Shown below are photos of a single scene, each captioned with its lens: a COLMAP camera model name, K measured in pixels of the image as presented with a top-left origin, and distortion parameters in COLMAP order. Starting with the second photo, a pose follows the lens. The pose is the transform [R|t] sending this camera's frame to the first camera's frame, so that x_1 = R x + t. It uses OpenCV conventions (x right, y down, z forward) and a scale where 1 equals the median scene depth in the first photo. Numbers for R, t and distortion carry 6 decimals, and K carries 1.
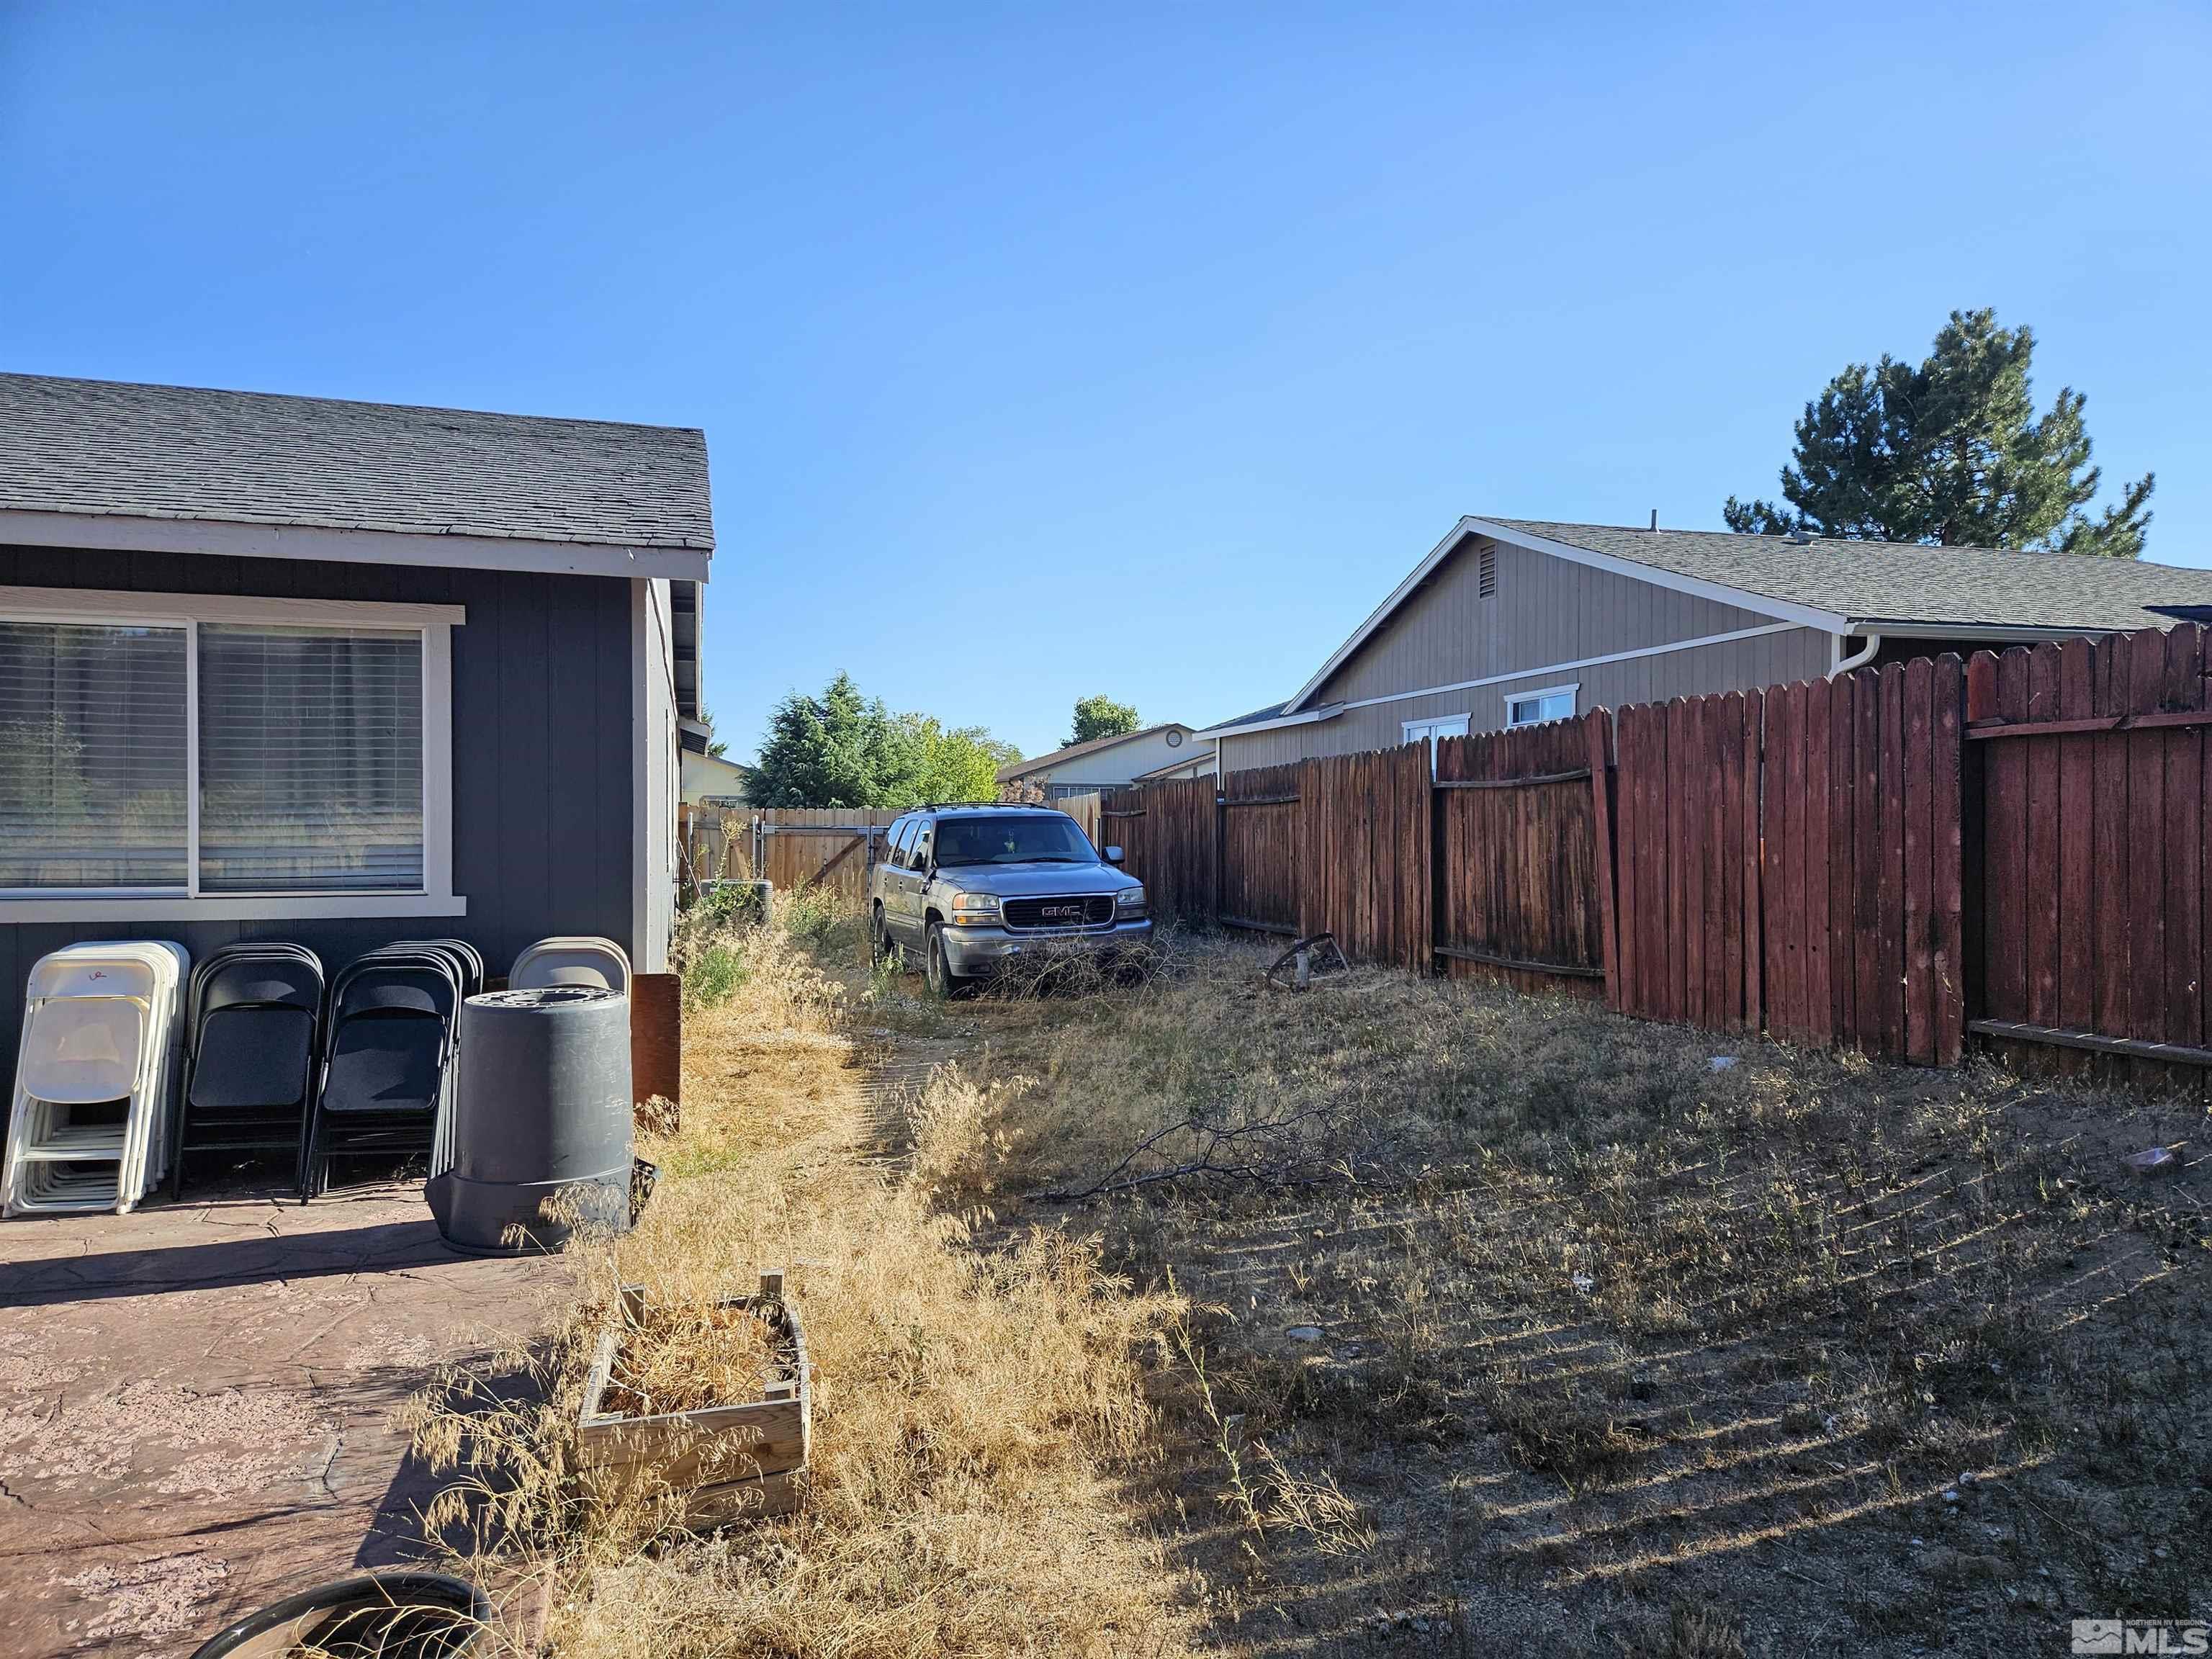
lens RADIAL K [[1483.5, 0, 1171.4], [0, 1483.5, 840.2], [0, 0, 1]] dist [0.055884, -0.051490]
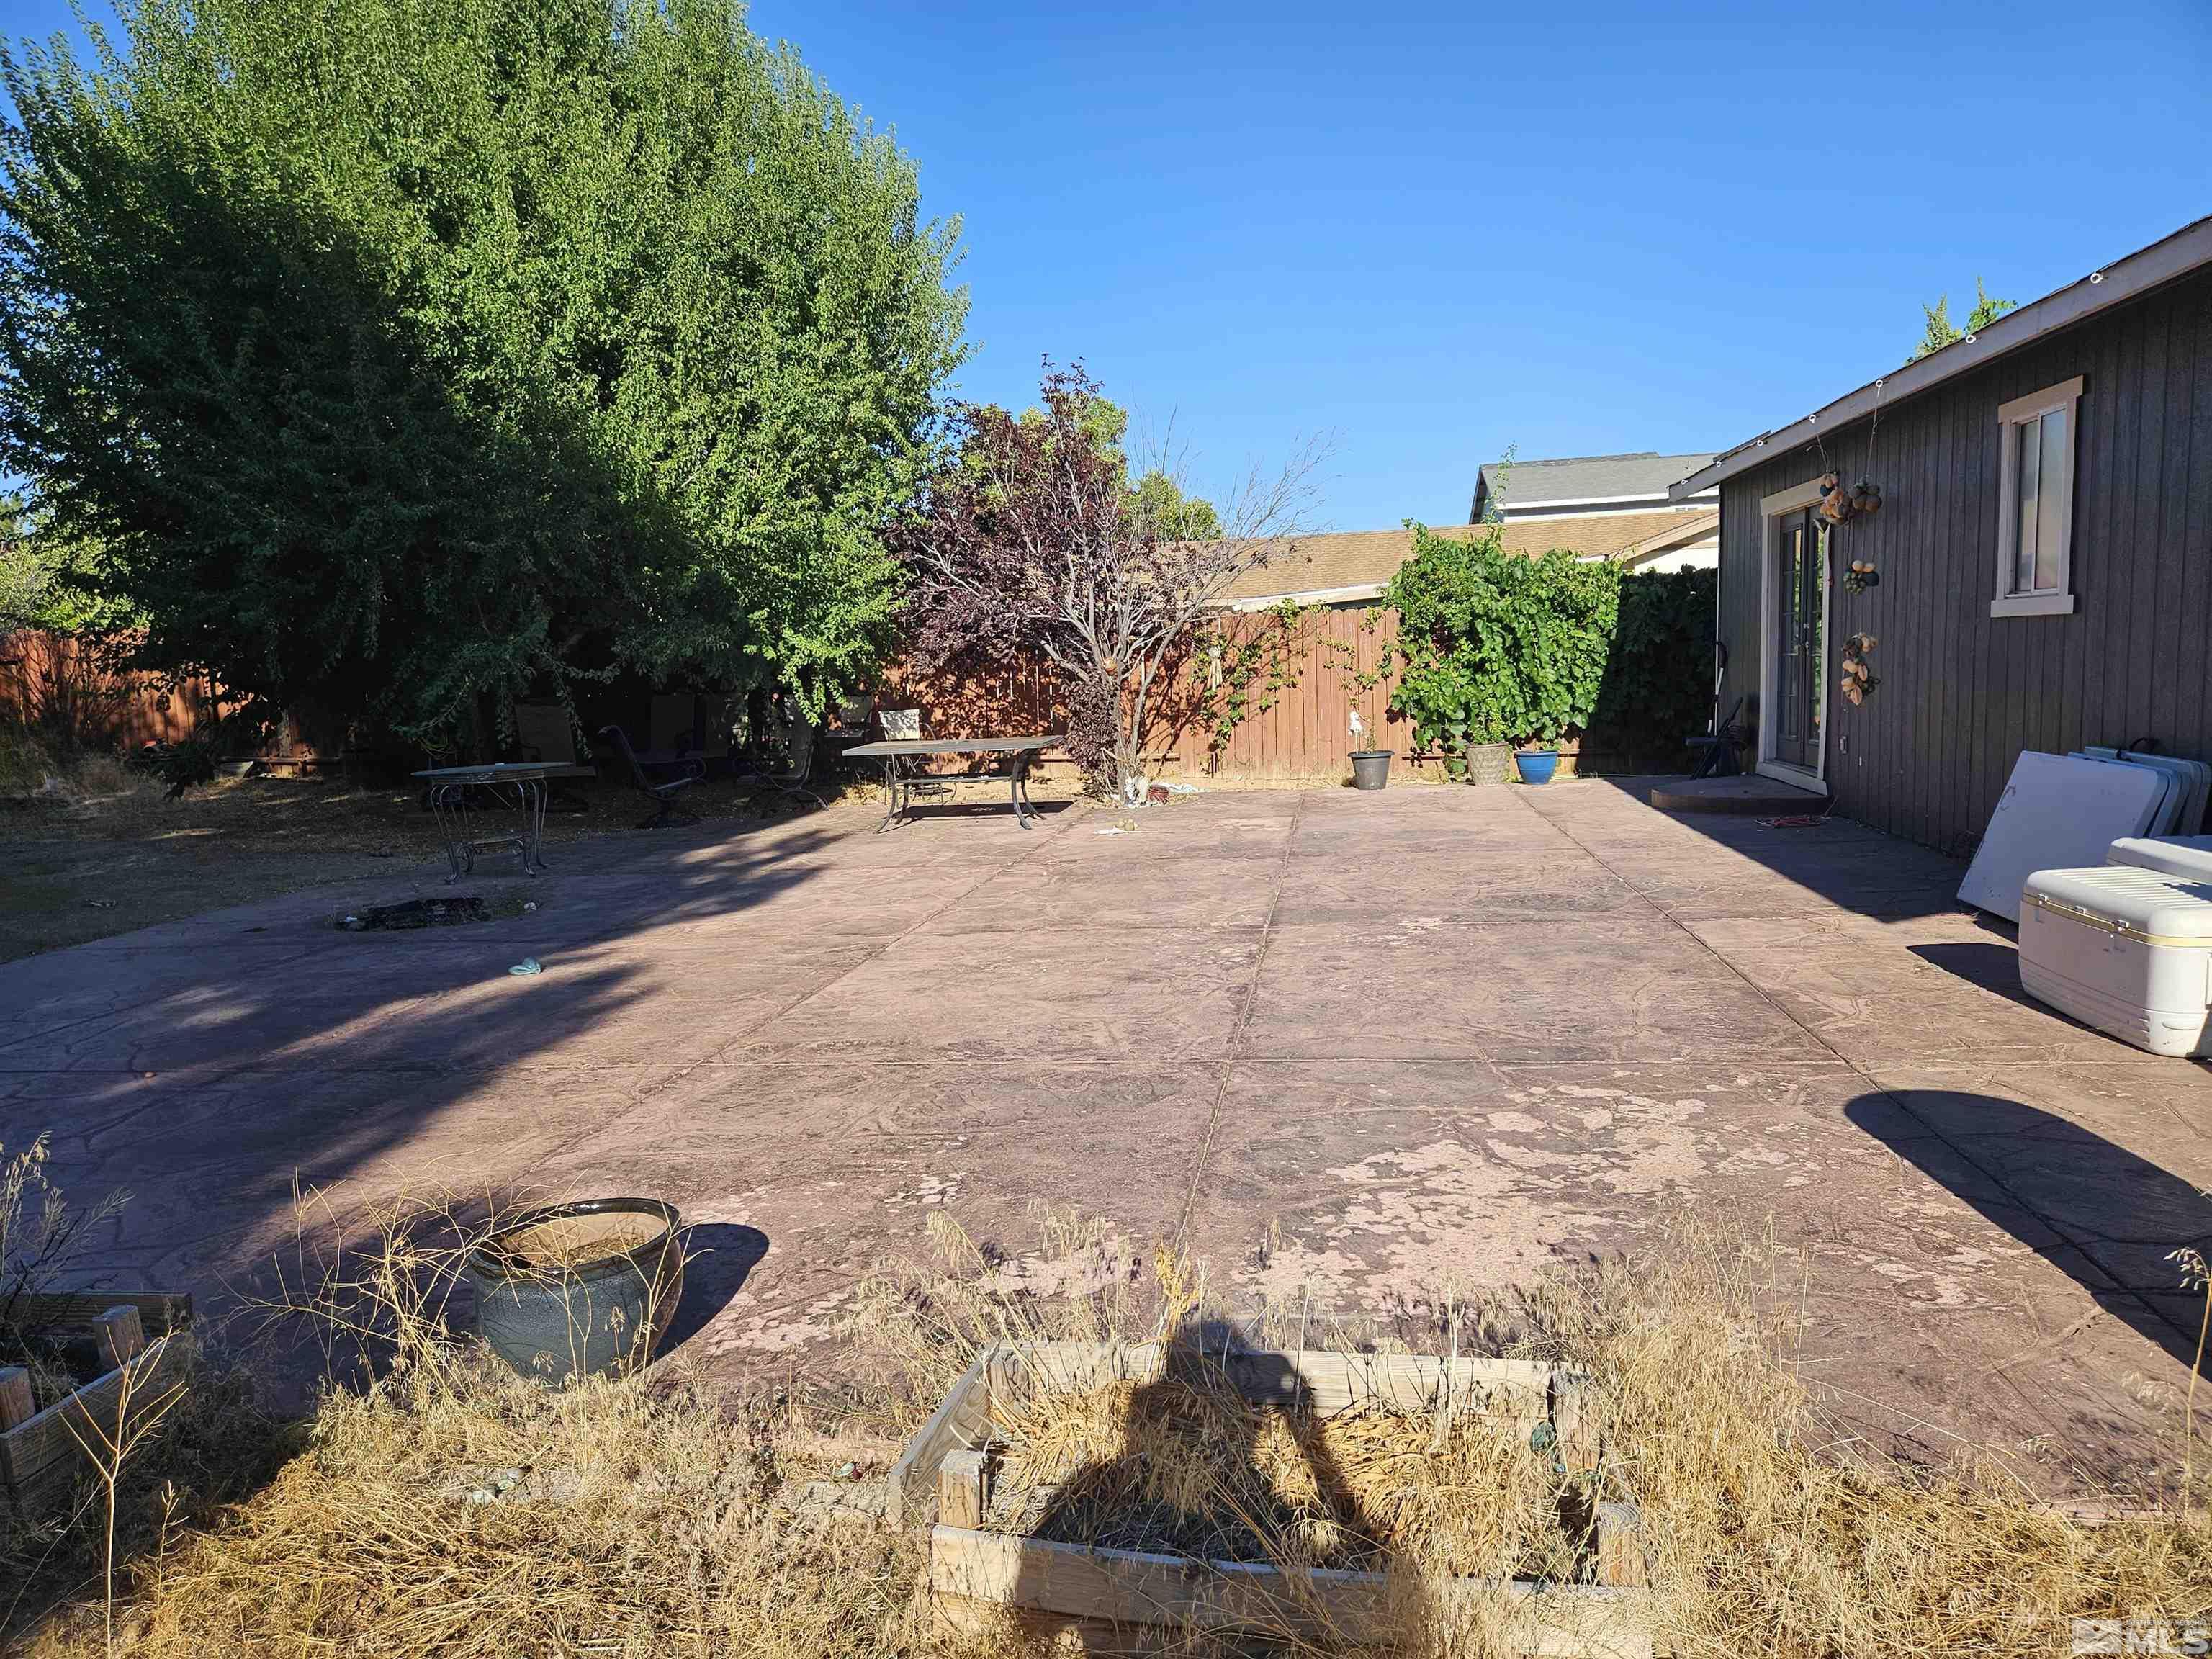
lens RADIAL K [[1464.4, 0, 1106.0], [0, 1464.4, 829.5], [0, 0, 1]] dist [0.093169, -0.084262]
pose [[-0.451120, 0.118672, -0.884538, 0.139094], [0.028445, 0.992528, 0.118653, 0.010435], [0.892010, 0.028366, -0.451125, 0.755865]]
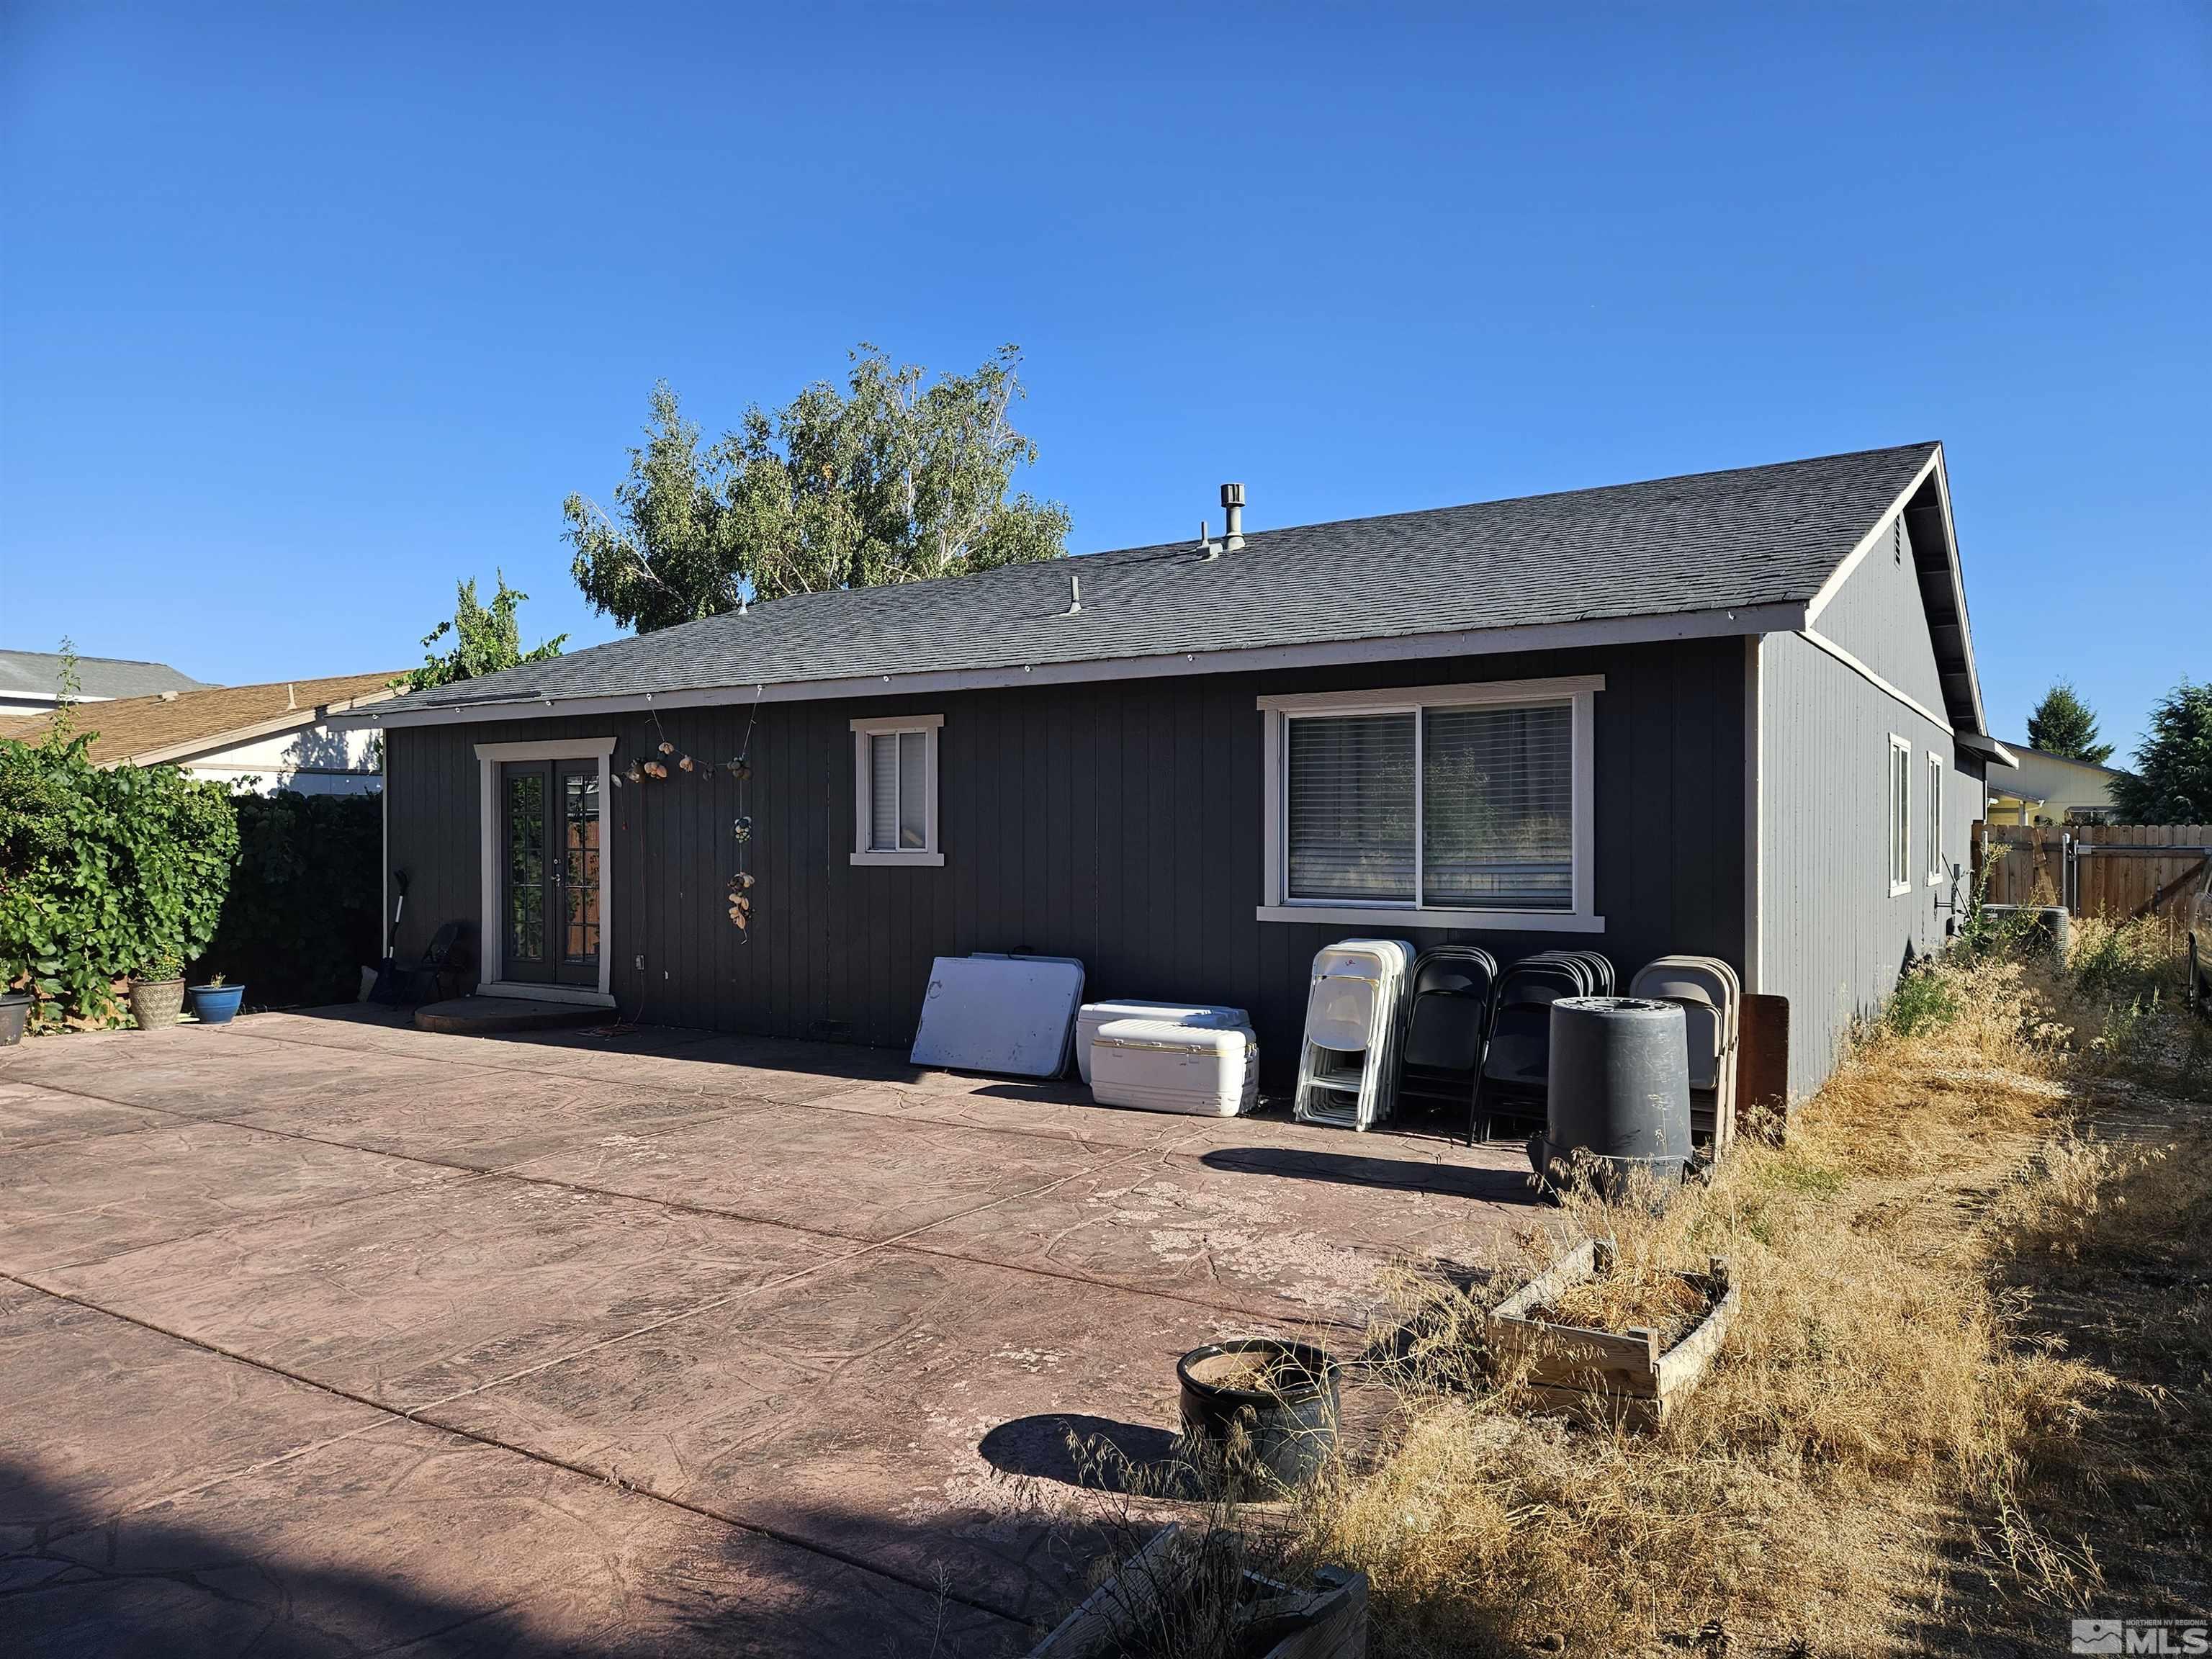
lens RADIAL K [[1487.8, 0, 1115.0], [0, 1487.8, 852.0], [0, 0, 1]] dist [0.084428, -0.082191]
pose [[0.632381, 0.003503, -0.774649, 0.239400], [-0.004229, 0.999990, 0.001069, -0.015886], [0.774646, 0.002600, 0.632390, -0.069648]]
